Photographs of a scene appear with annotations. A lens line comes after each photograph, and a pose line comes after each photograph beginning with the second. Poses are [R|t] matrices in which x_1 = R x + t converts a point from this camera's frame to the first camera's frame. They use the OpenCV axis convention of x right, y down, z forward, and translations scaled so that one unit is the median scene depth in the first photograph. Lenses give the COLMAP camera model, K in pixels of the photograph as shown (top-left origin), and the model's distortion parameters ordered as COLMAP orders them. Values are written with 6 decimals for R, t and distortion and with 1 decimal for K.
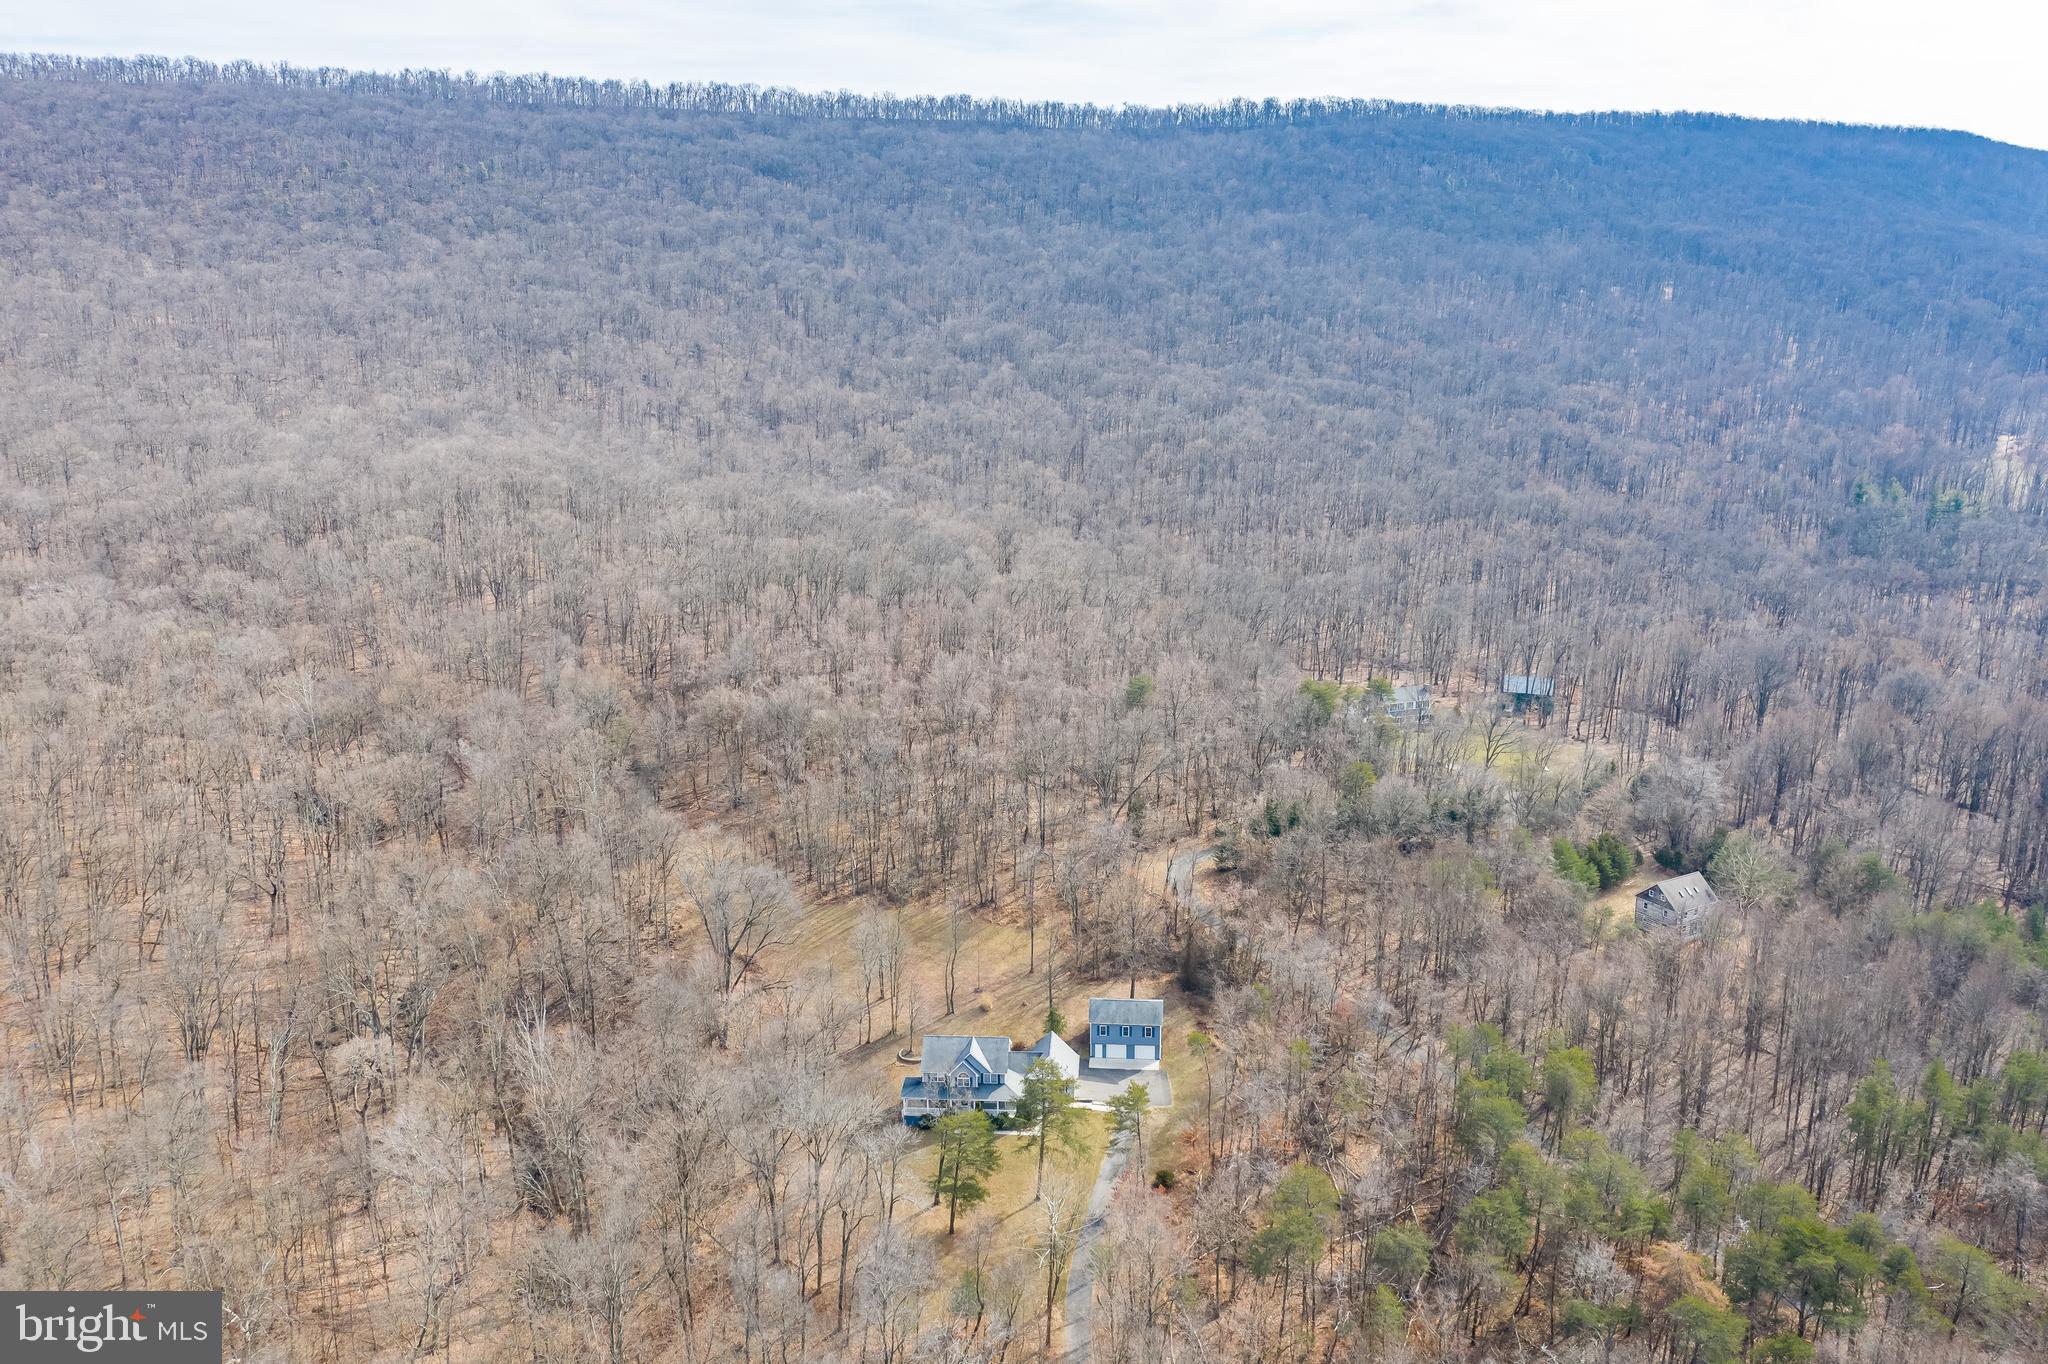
lens RADIAL K [[1622.3, 0, 1024.0], [0, 1622.3, 682.0], [0, 0, 1]] dist [-0.009609, -0.001321]
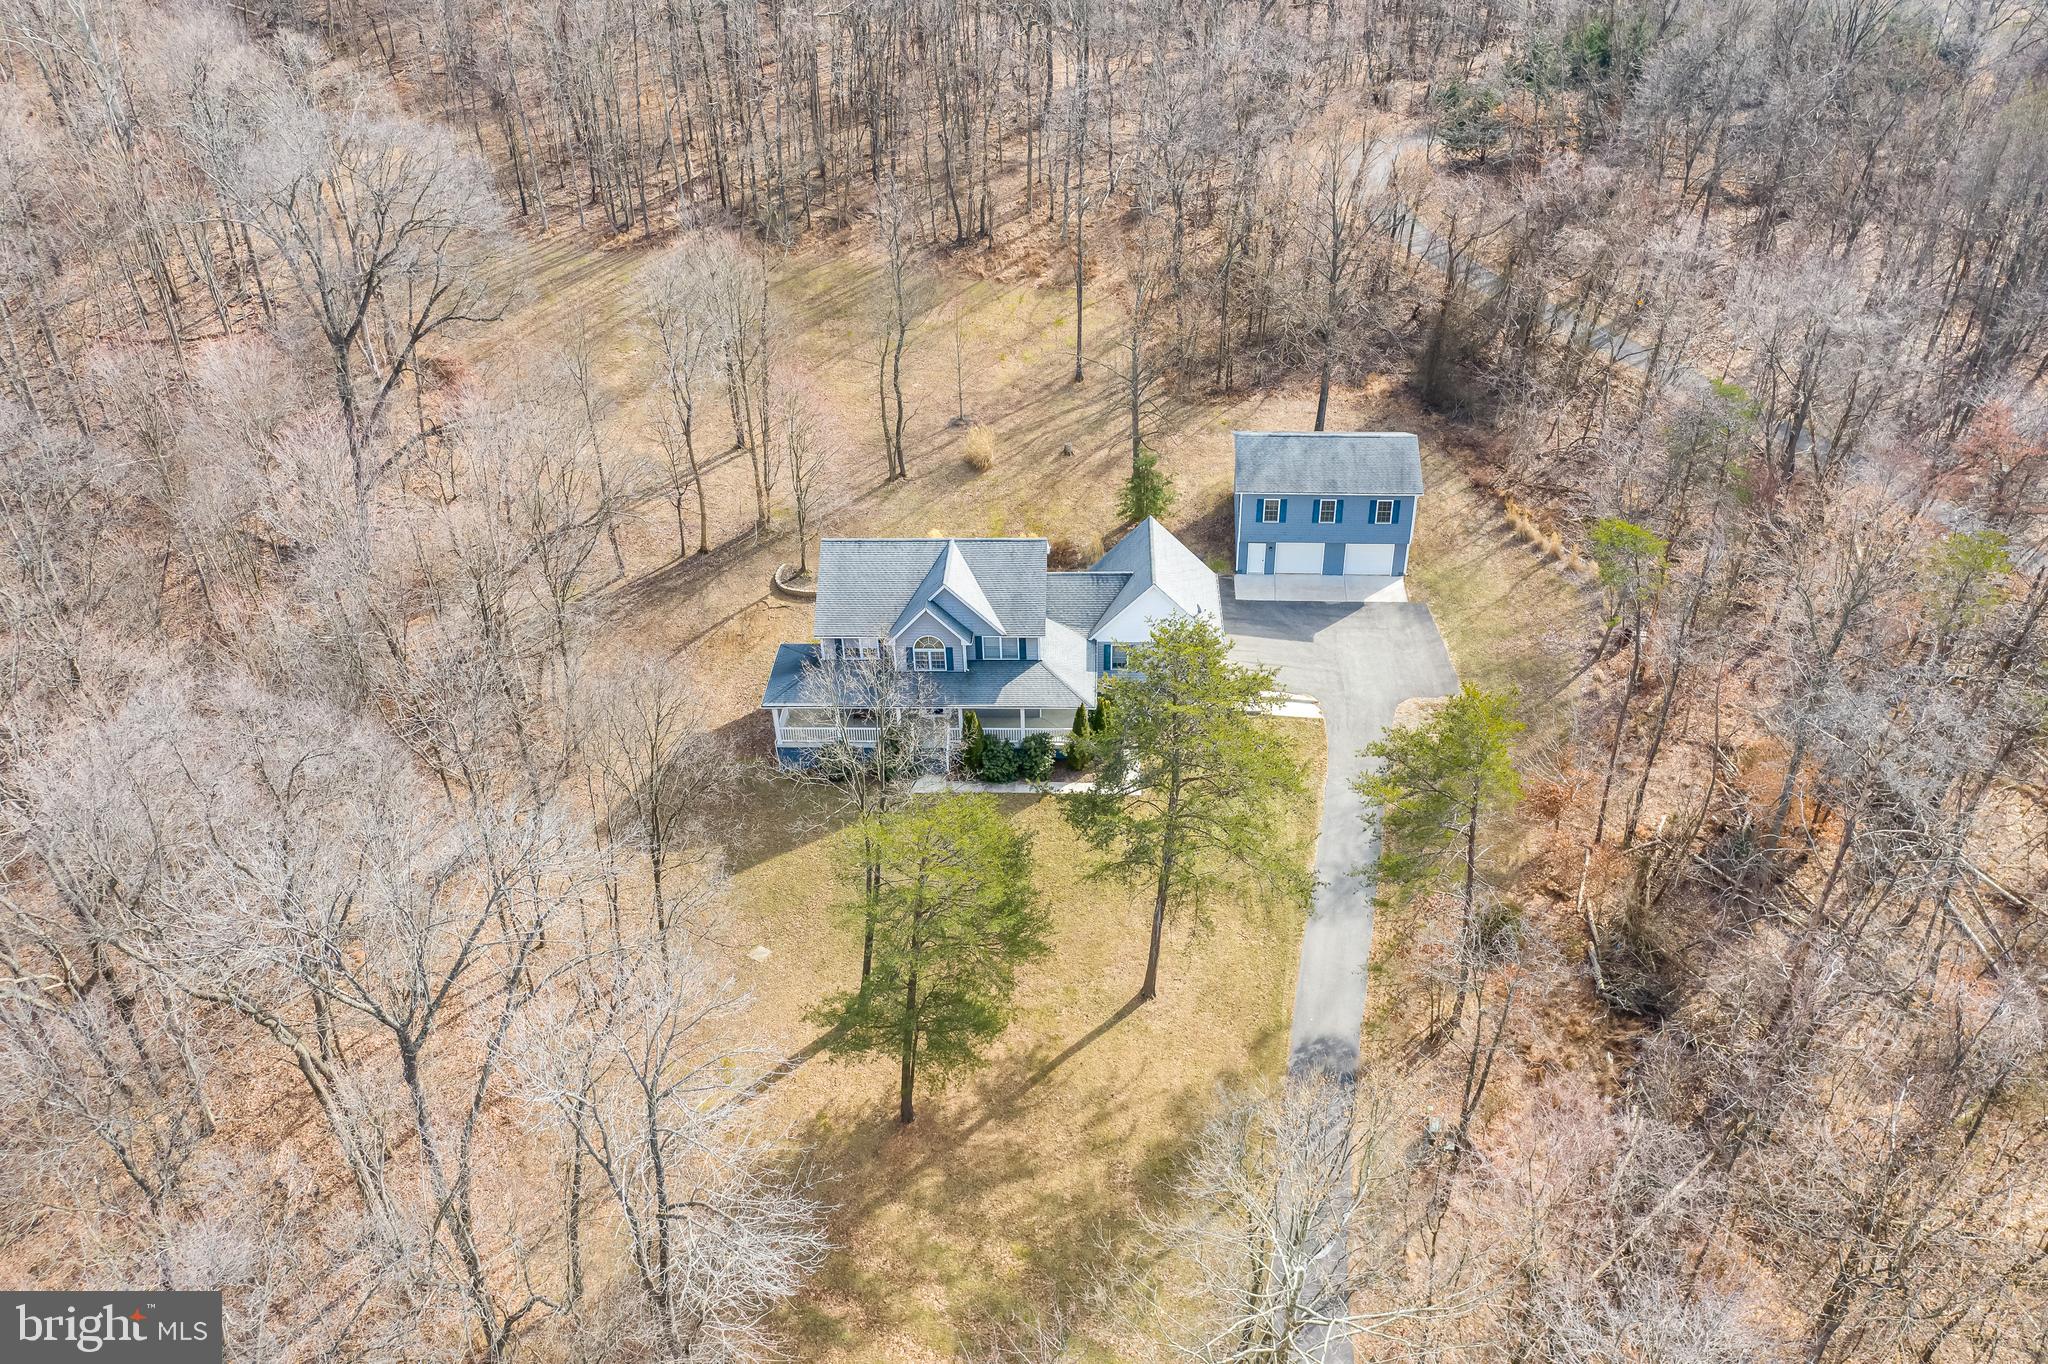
lens RADIAL K [[1622.3, 0, 1024.0], [0, 1622.3, 682.0], [0, 0, 1]] dist [-0.009609, -0.001321]
pose [[0.999619, -0.026539, 0.007551, -0.005420], [0.022560, 0.943684, 0.330077, 0.038208], [-0.015886, -0.329781, 0.943924, 0.191921]]
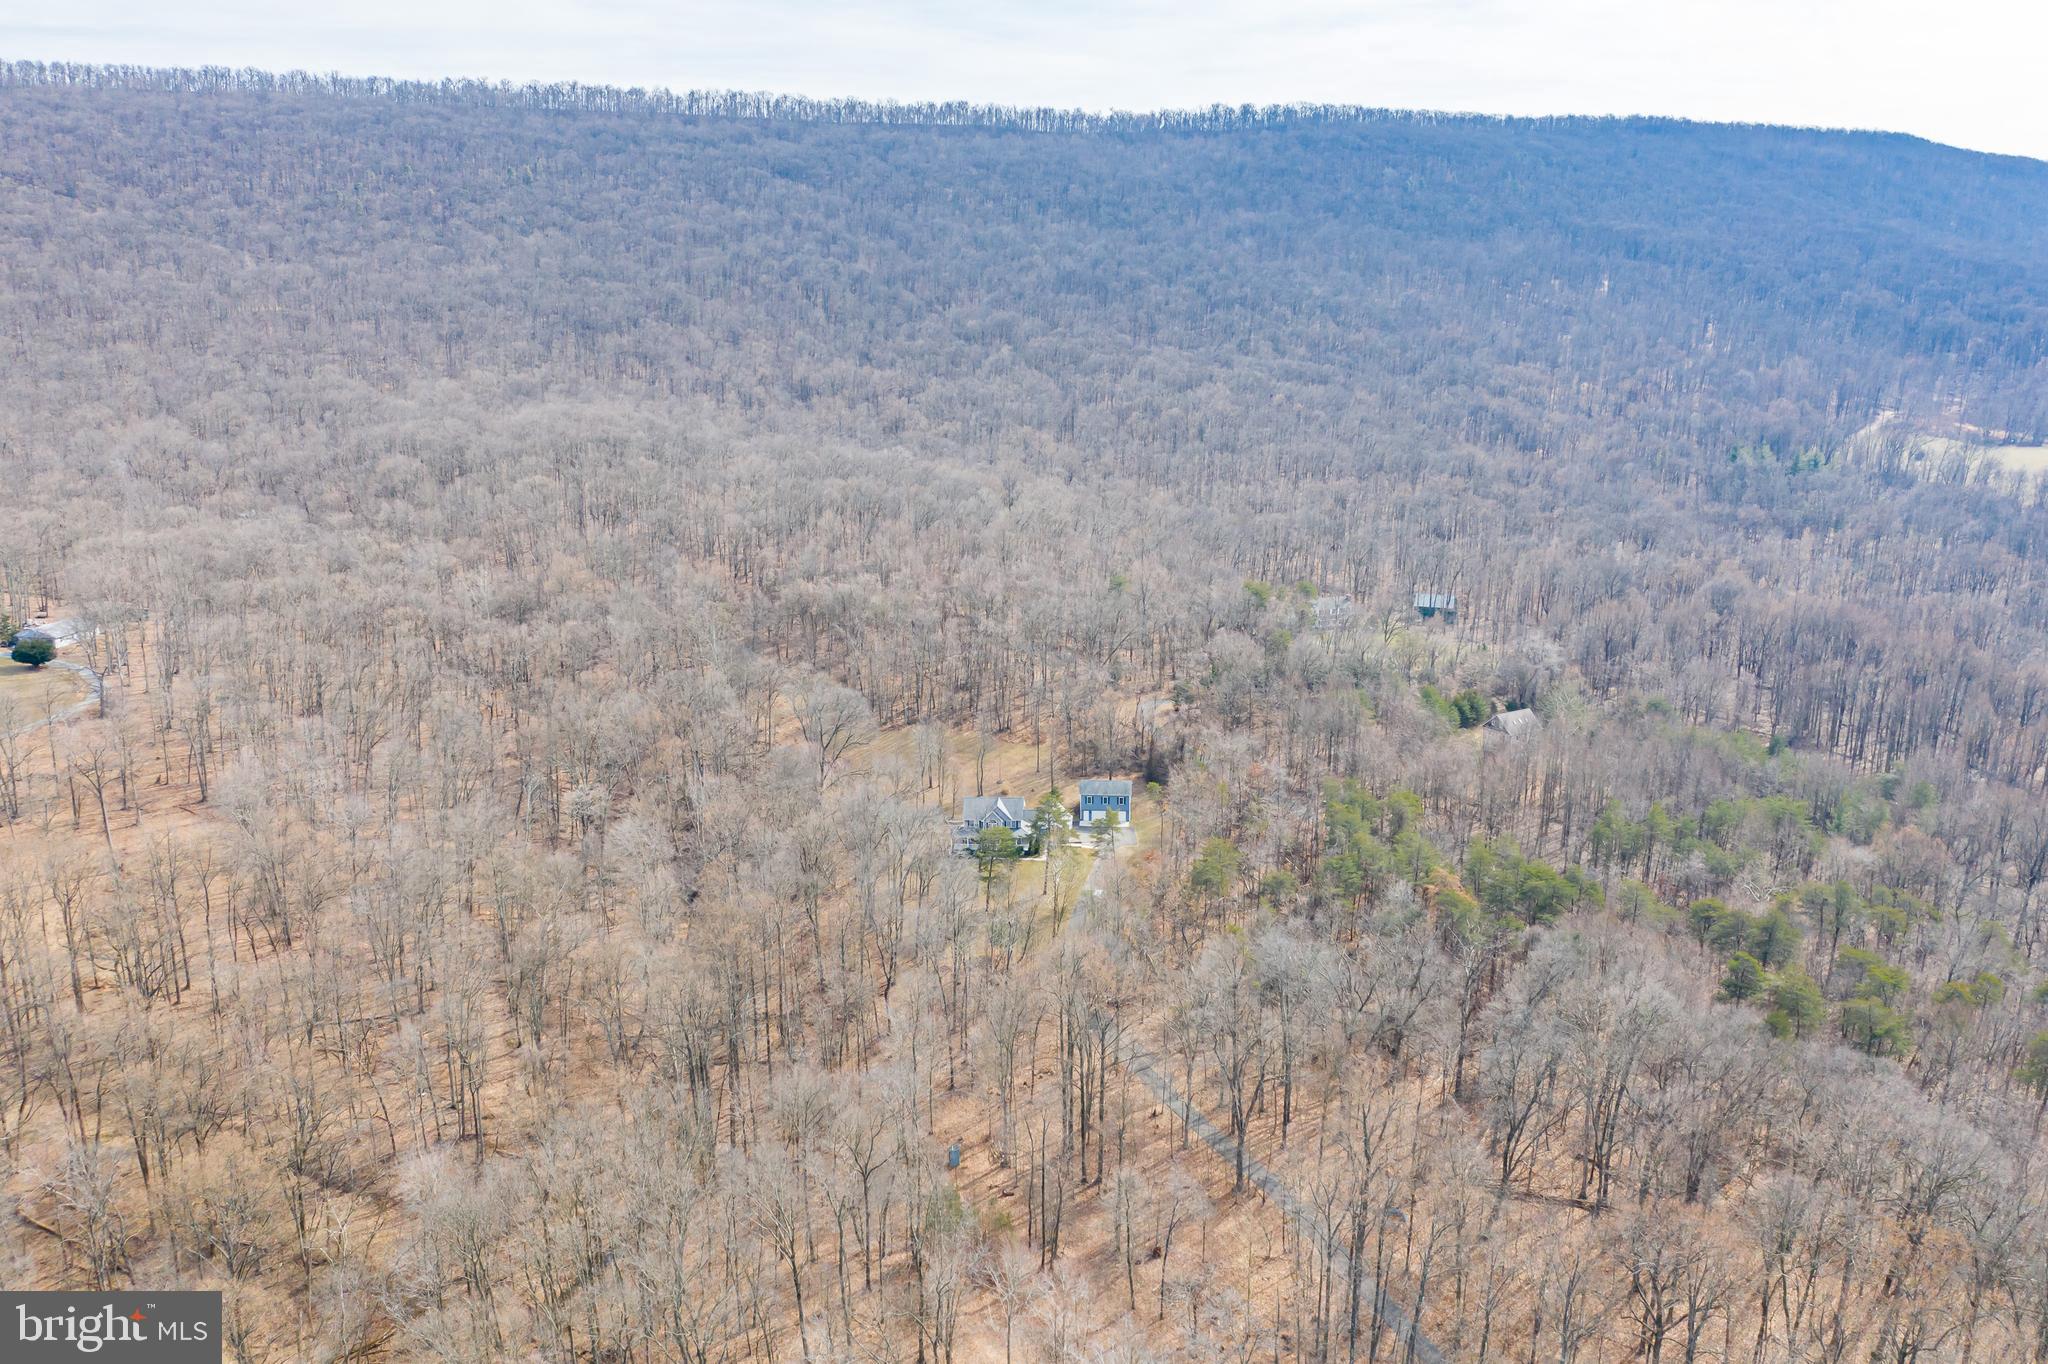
lens RADIAL K [[1622.3, 0, 1024.0], [0, 1622.3, 682.0], [0, 0, 1]] dist [-0.009609, -0.001321]
pose [[0.999977, -0.001167, 0.006677, -0.005642], [0.001147, 0.999995, 0.003036, 0.034162], [-0.006680, -0.003029, 0.999973, -0.132115]]
